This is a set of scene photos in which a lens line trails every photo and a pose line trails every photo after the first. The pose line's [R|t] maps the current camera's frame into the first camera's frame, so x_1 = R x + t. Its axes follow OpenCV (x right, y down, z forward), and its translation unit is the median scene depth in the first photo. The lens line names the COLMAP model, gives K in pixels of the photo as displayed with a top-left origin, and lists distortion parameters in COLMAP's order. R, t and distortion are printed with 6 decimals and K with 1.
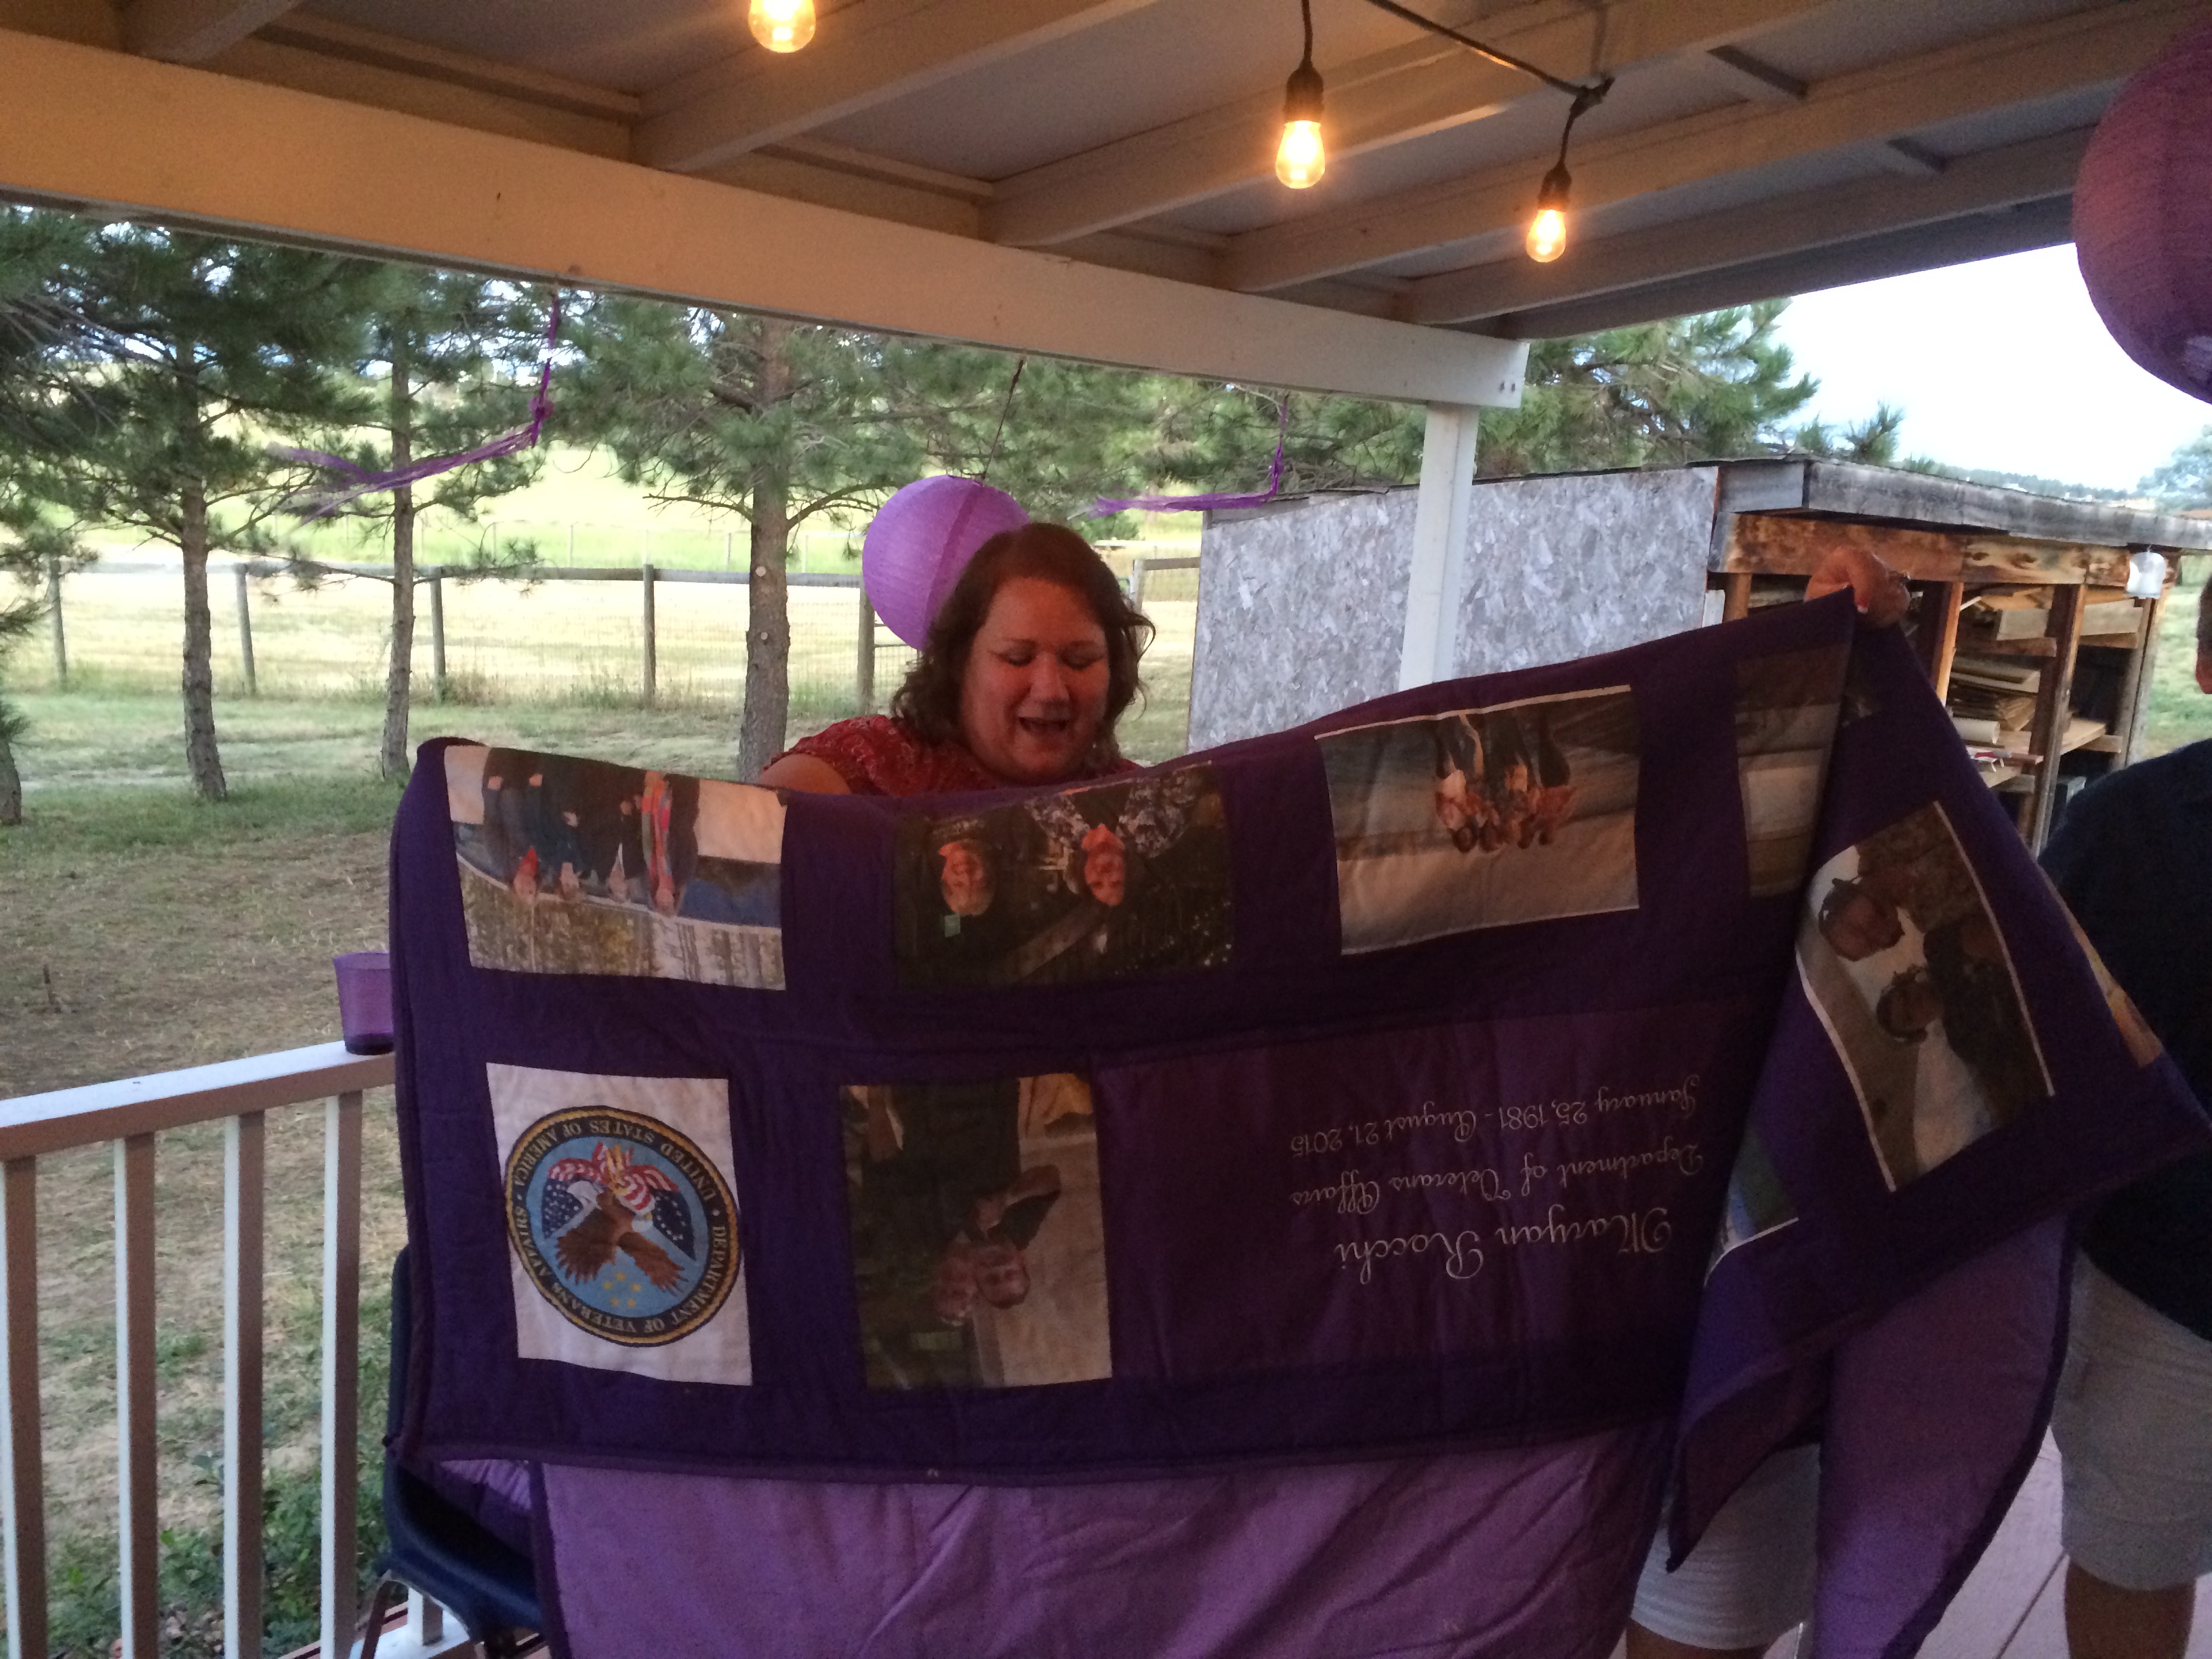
lens RADIAL K [[1871.5, 0, 1095.4], [0, 1871.5, 821.0], [0, 0, 1]] dist [0.067524, -0.102634]
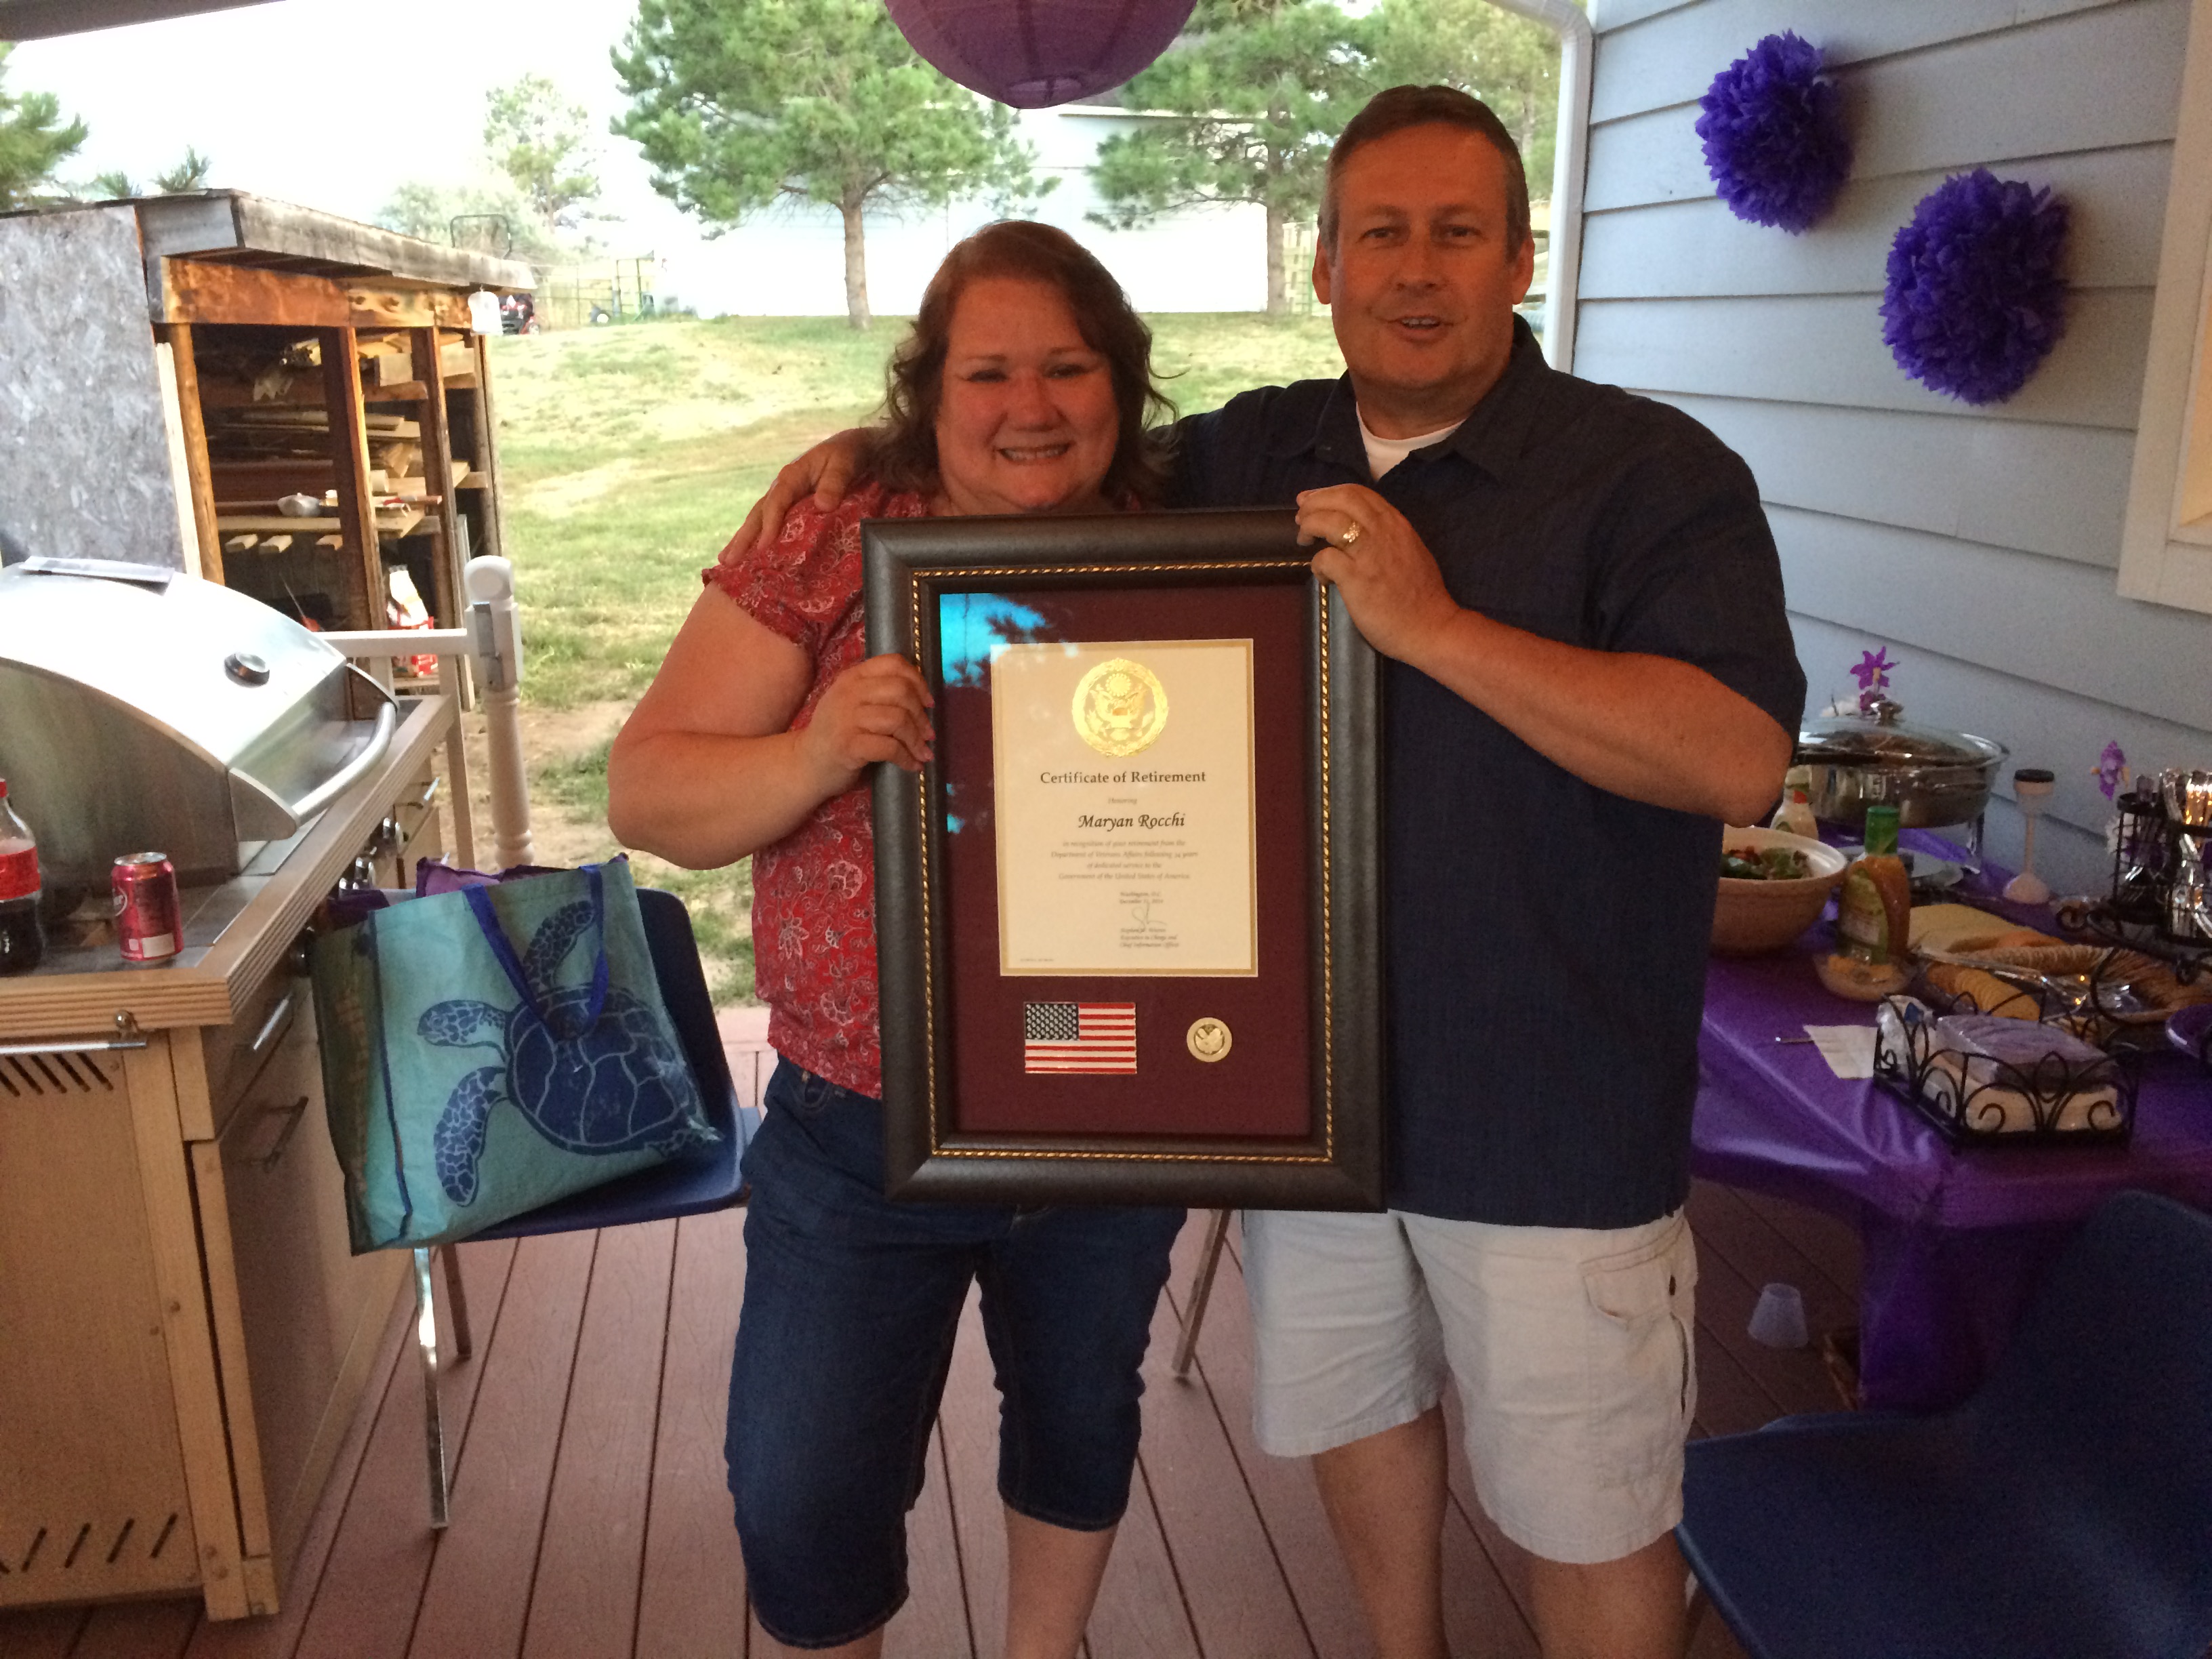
lens RADIAL K [[1871.5, 0, 1112.7], [0, 1871.5, 829.1], [0, 0, 1]] dist [0.067524, -0.102634]
pose [[0.637540, -0.264340, 0.723648, -0.091297], [0.177510, 0.964423, 0.195904, 0.006840], [-0.749688, 0.003558, 0.661782, 0.031550]]
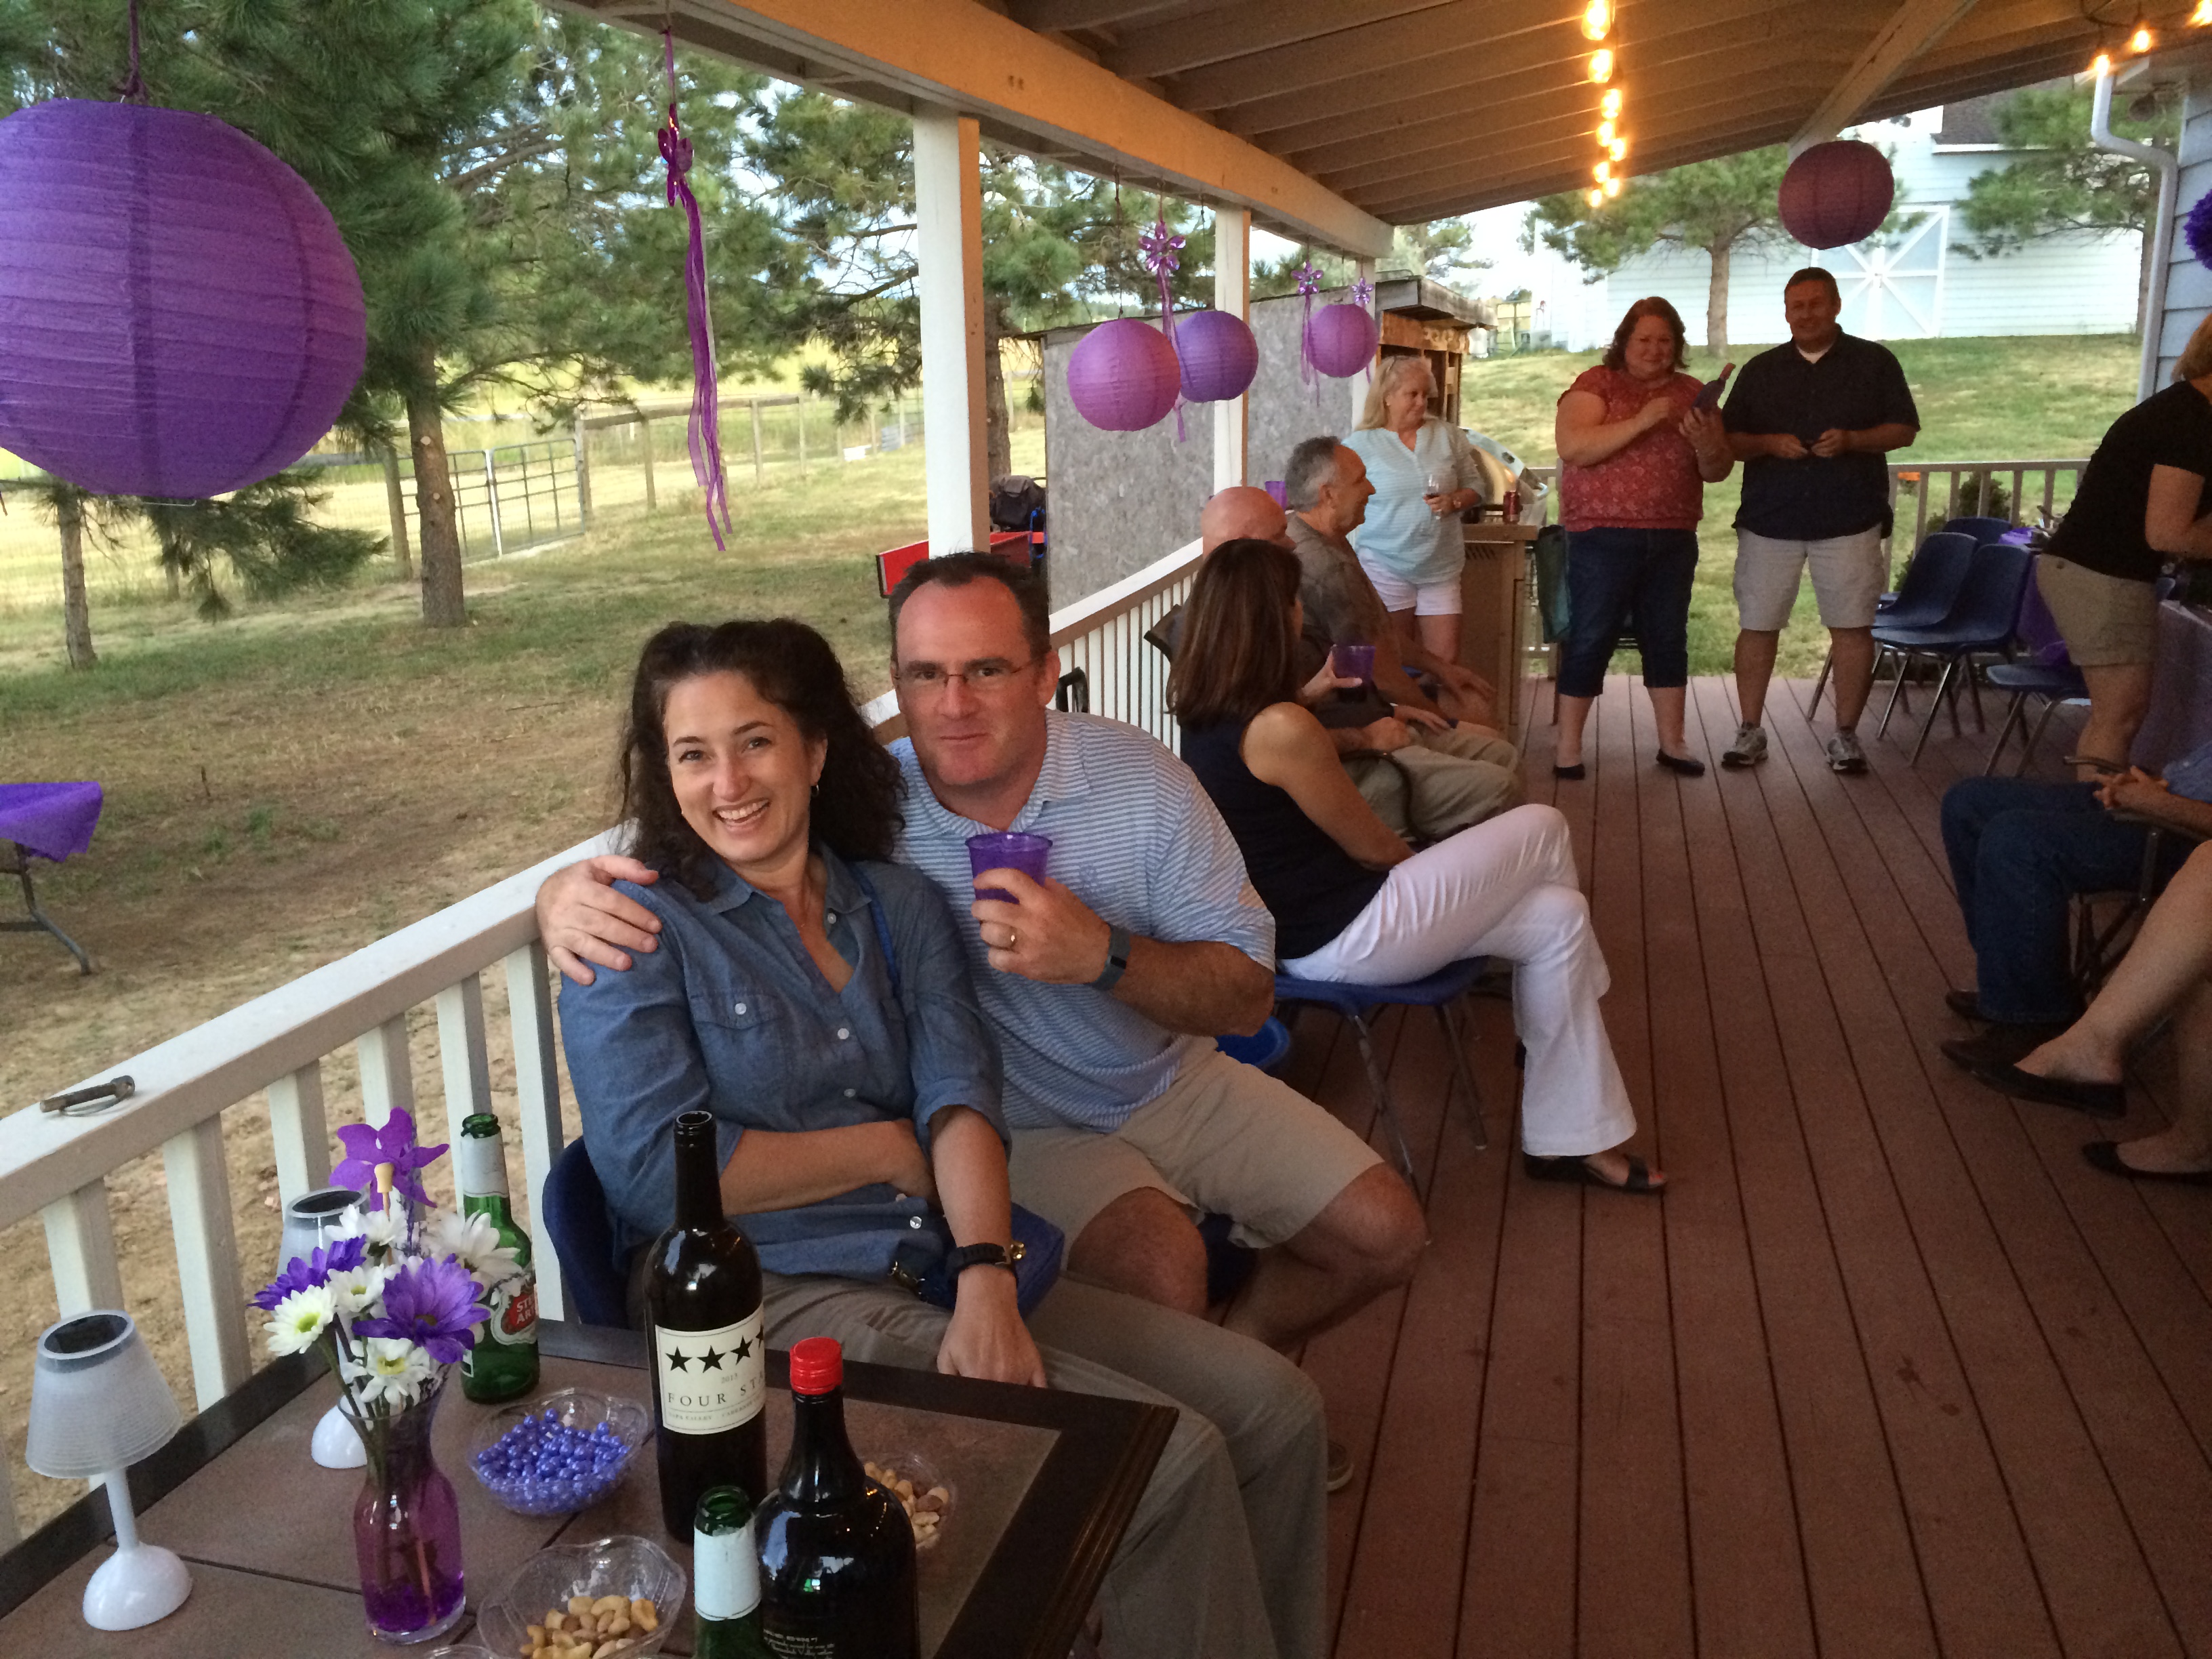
lens RADIAL K [[1871.5, 0, 1090.2], [0, 1871.5, 832.8], [0, 0, 1]] dist [0.067524, -0.102634]
pose [[0.900984, -0.179424, 0.395012, -0.621451], [0.148619, 0.983031, 0.107531, 0.083881], [-0.407602, -0.038177, 0.912361, -0.498785]]
